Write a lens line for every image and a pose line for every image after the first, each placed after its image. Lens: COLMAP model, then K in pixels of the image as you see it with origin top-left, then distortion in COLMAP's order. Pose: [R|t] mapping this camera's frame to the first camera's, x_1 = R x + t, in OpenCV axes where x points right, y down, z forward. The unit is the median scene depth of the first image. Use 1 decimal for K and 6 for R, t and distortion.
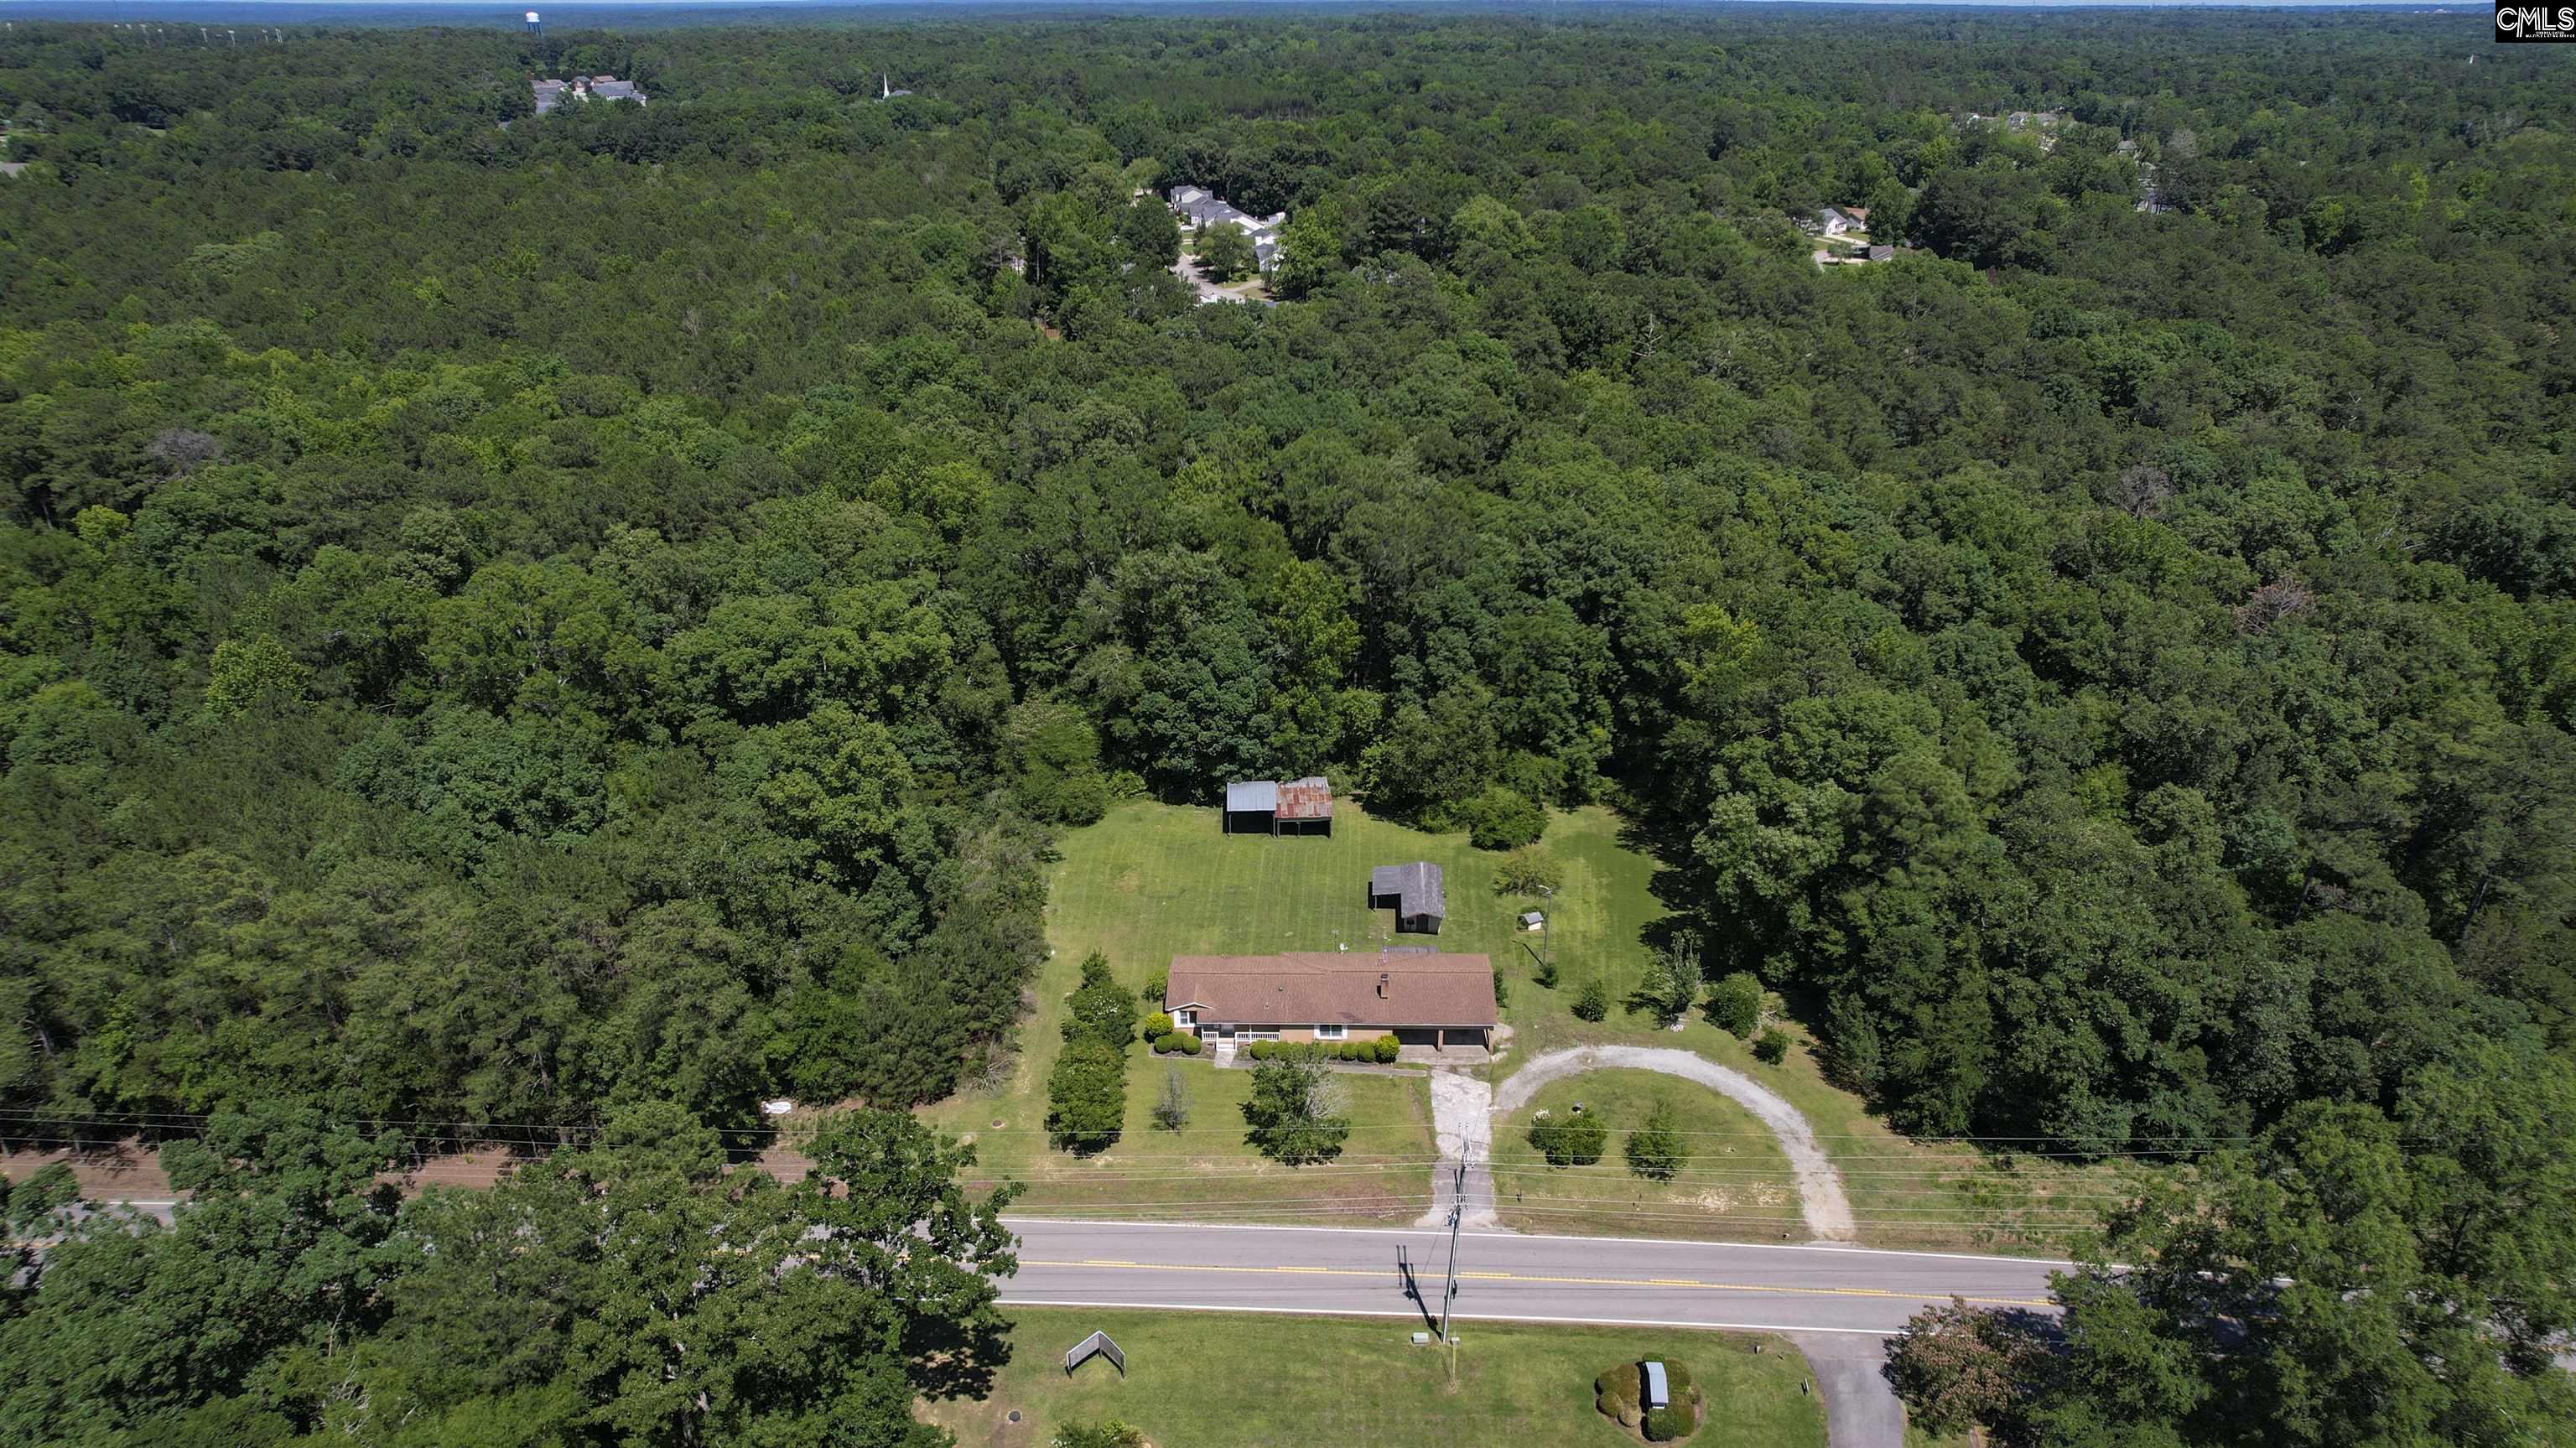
lens RADIAL K [[1589.9, 0, 1288.0], [0, 1589.9, 724.0], [0, 0, 1]] dist [-0.042487, -0.000120]
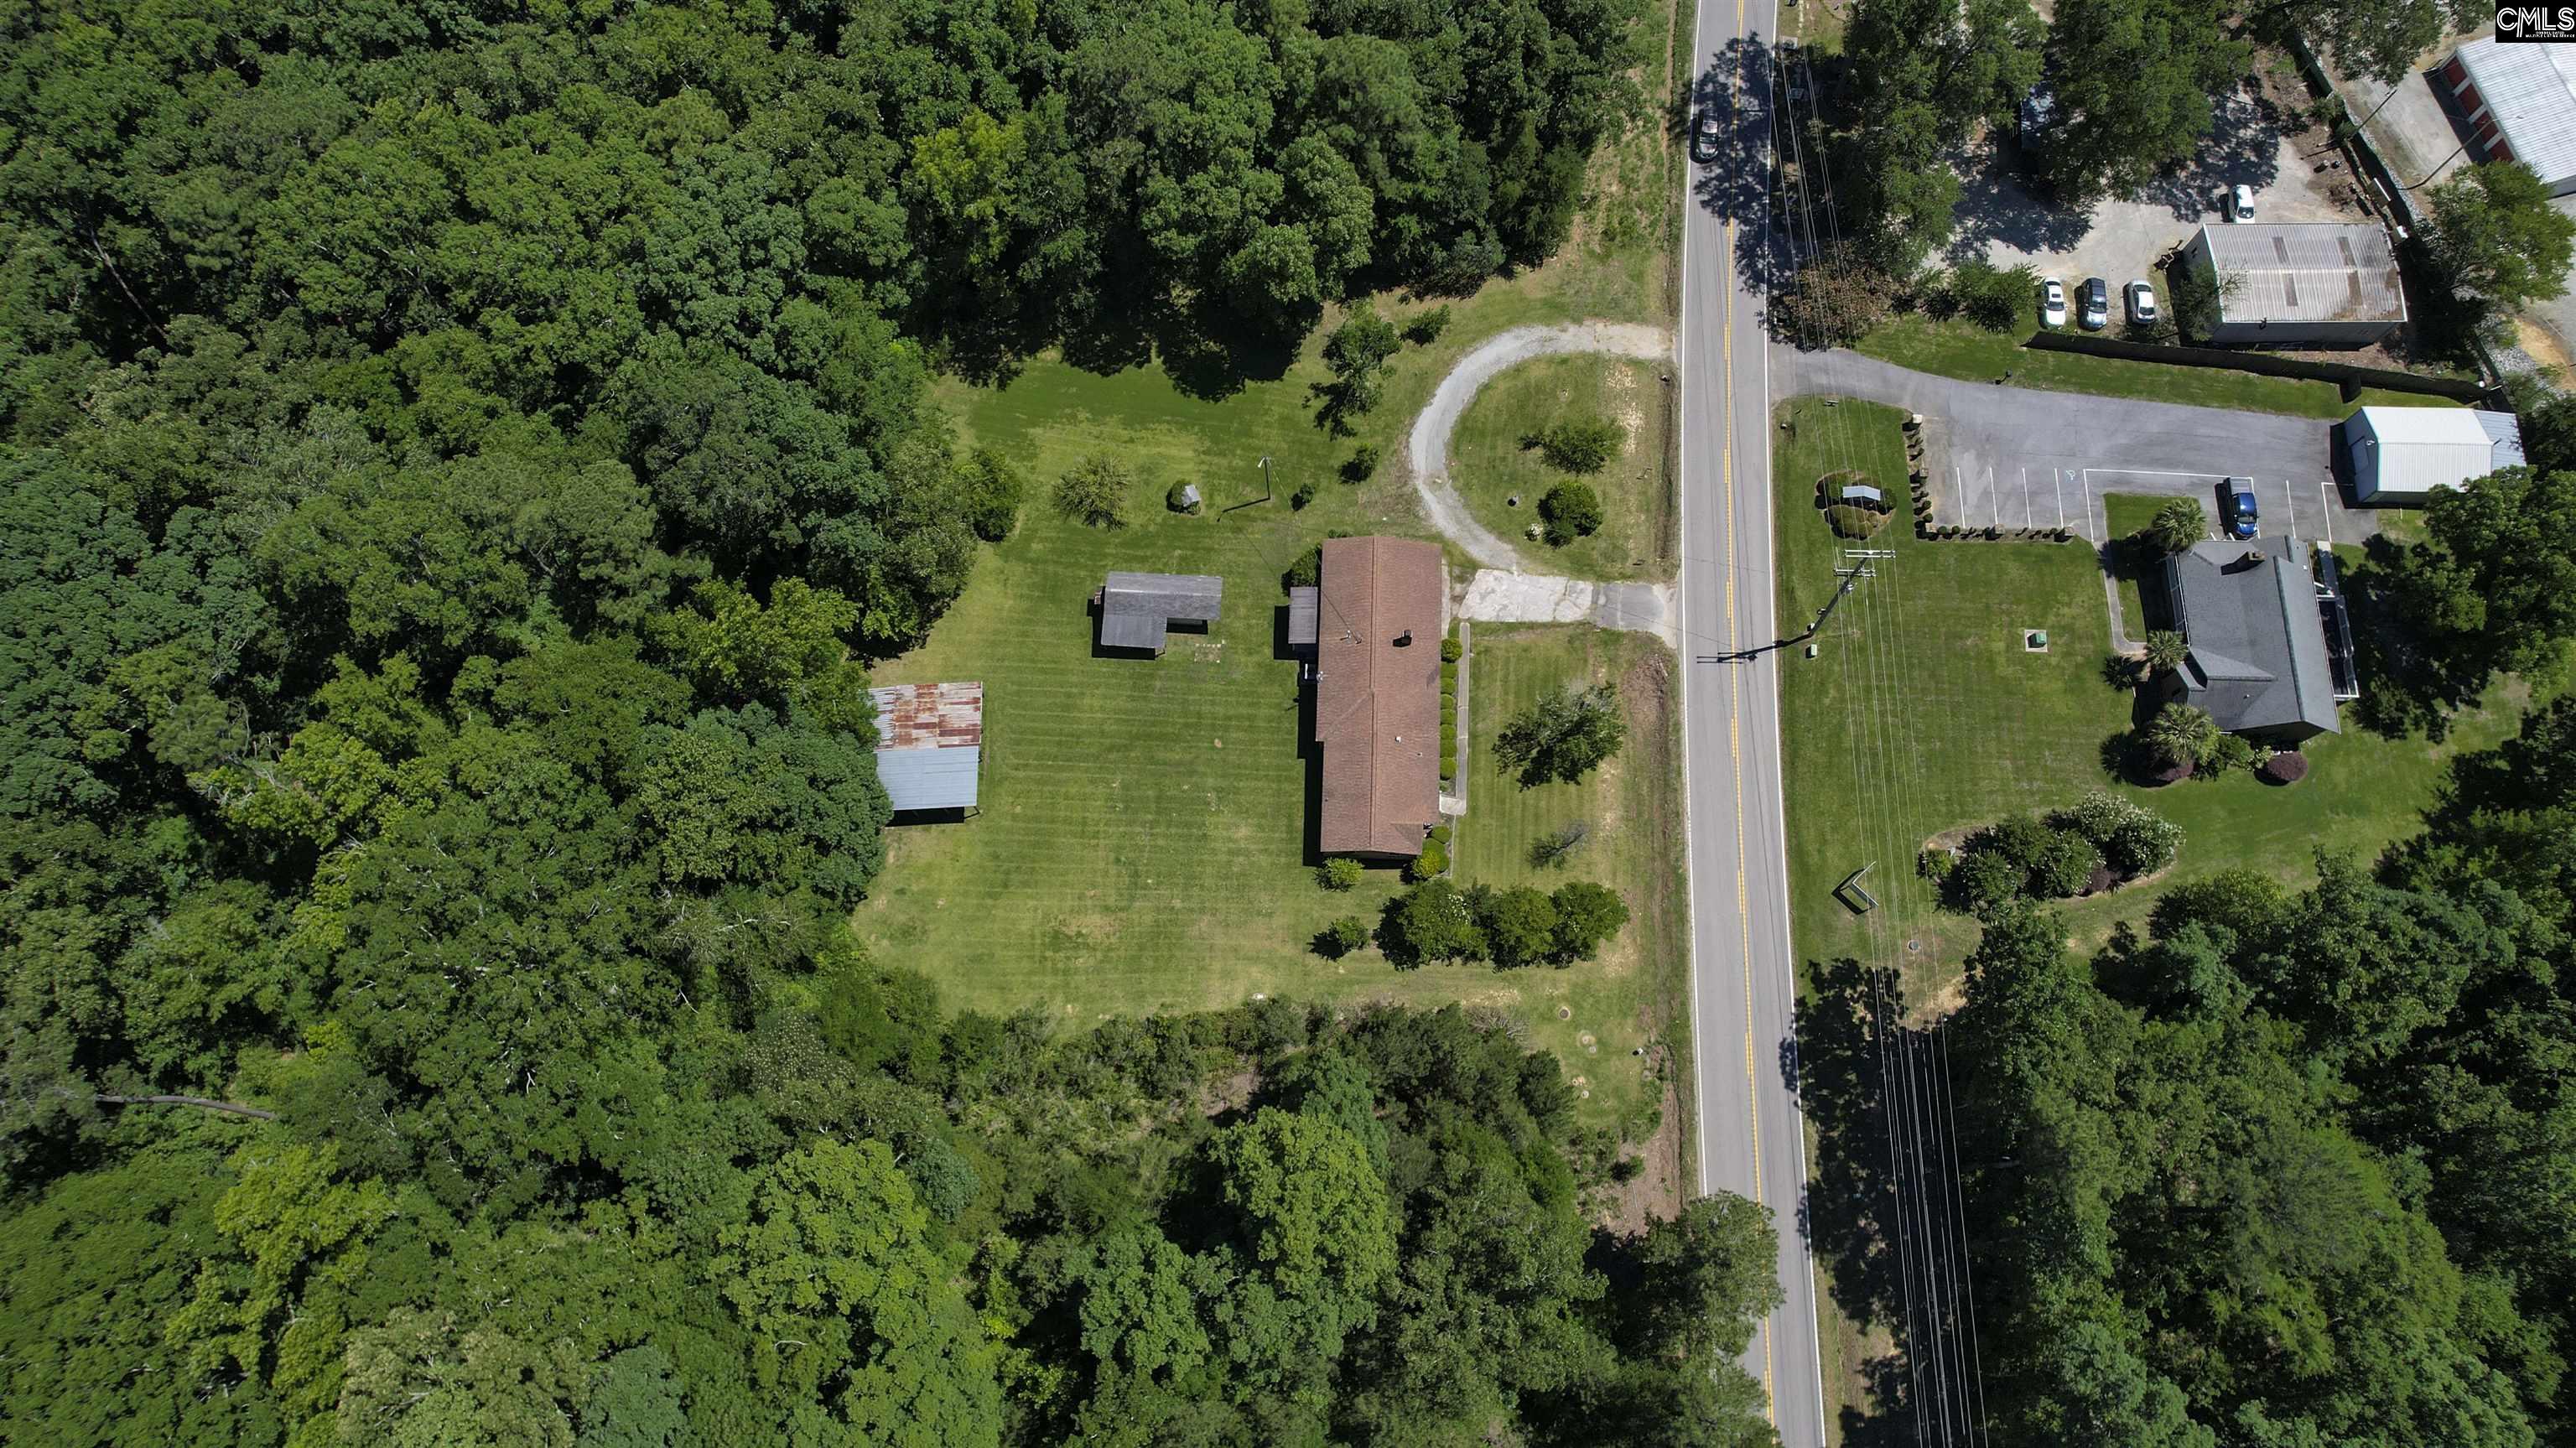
lens RADIAL K [[1602.8, 0, 1296.2], [0, 1602.8, 730.1], [0, 0, 1]] dist [-0.064041, 0.055495]
pose [[0.015465, -0.958649, 0.284170, -0.286688], [0.431175, 0.262815, 0.863143, -0.731551], [-0.902136, 0.109179, 0.417410, 0.654258]]
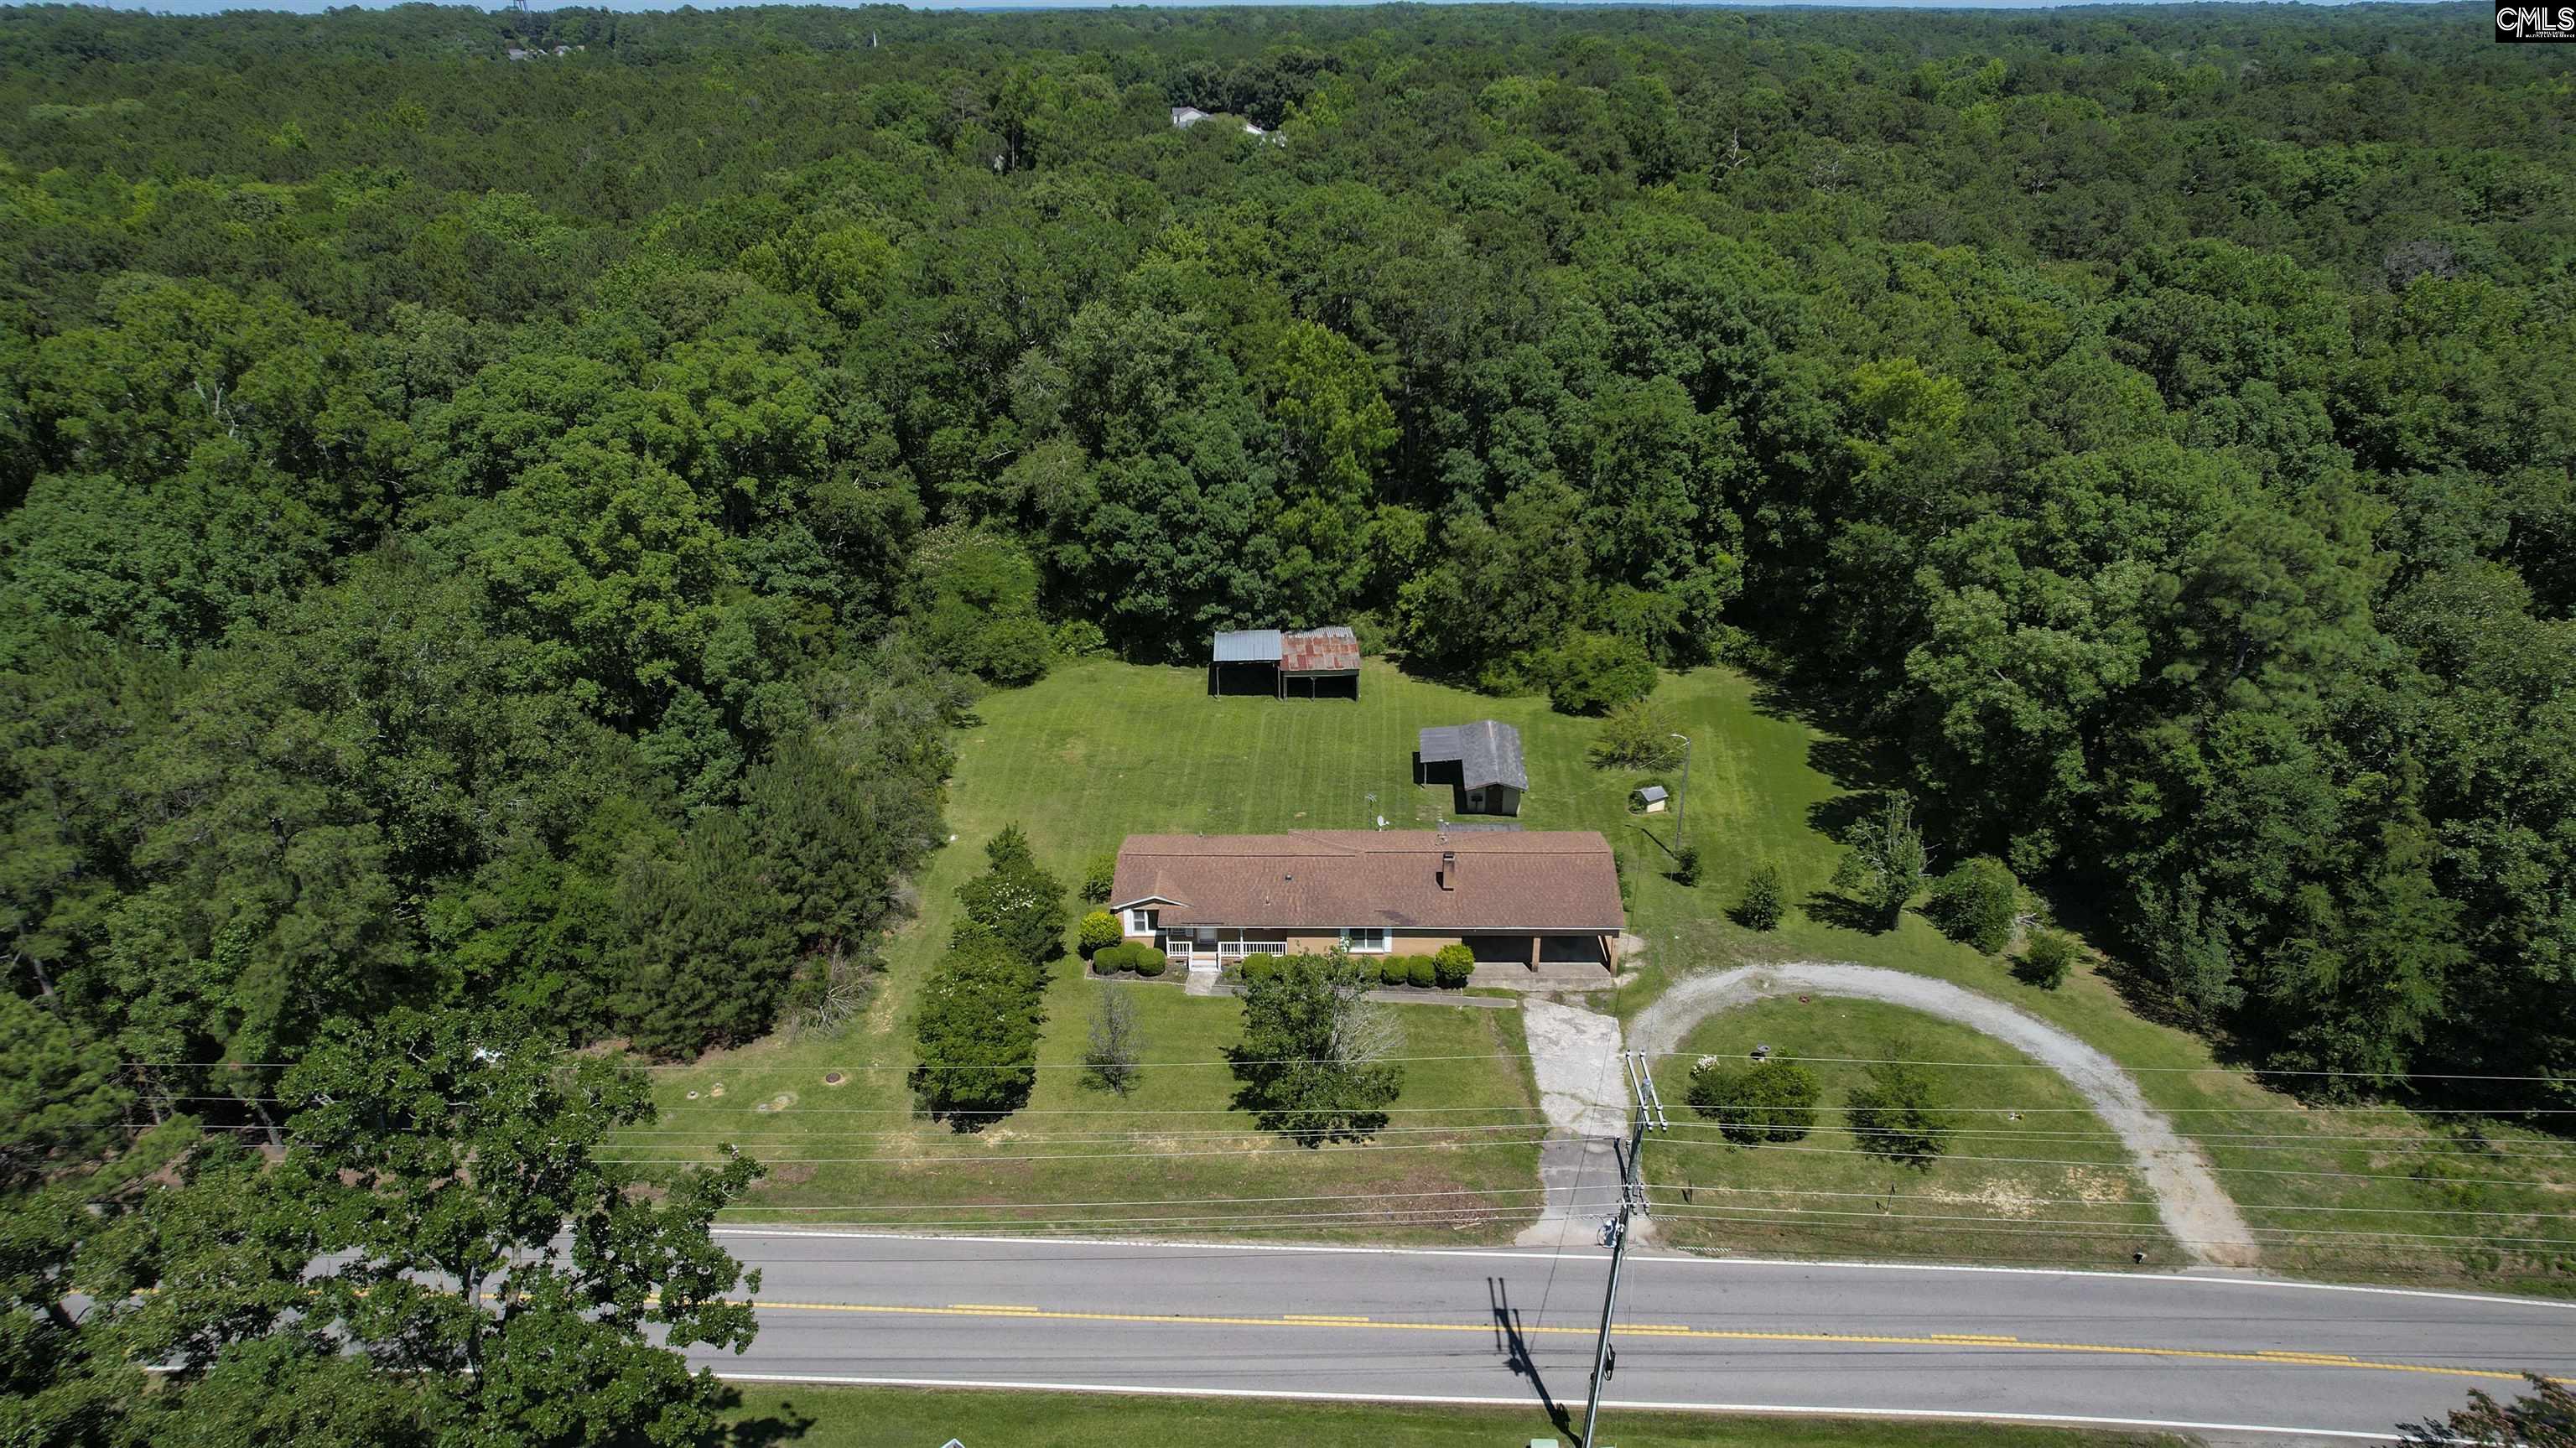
lens RADIAL K [[1616.4, 0, 1294.6], [0, 1616.4, 714.4], [0, 0, 1]] dist [-0.069618, 0.059031]
pose [[0.999998, -0.001744, -0.000683, -0.001553], [0.001740, 0.999975, -0.006781, 0.106759], [0.000695, 0.006780, 0.999977, 0.345462]]
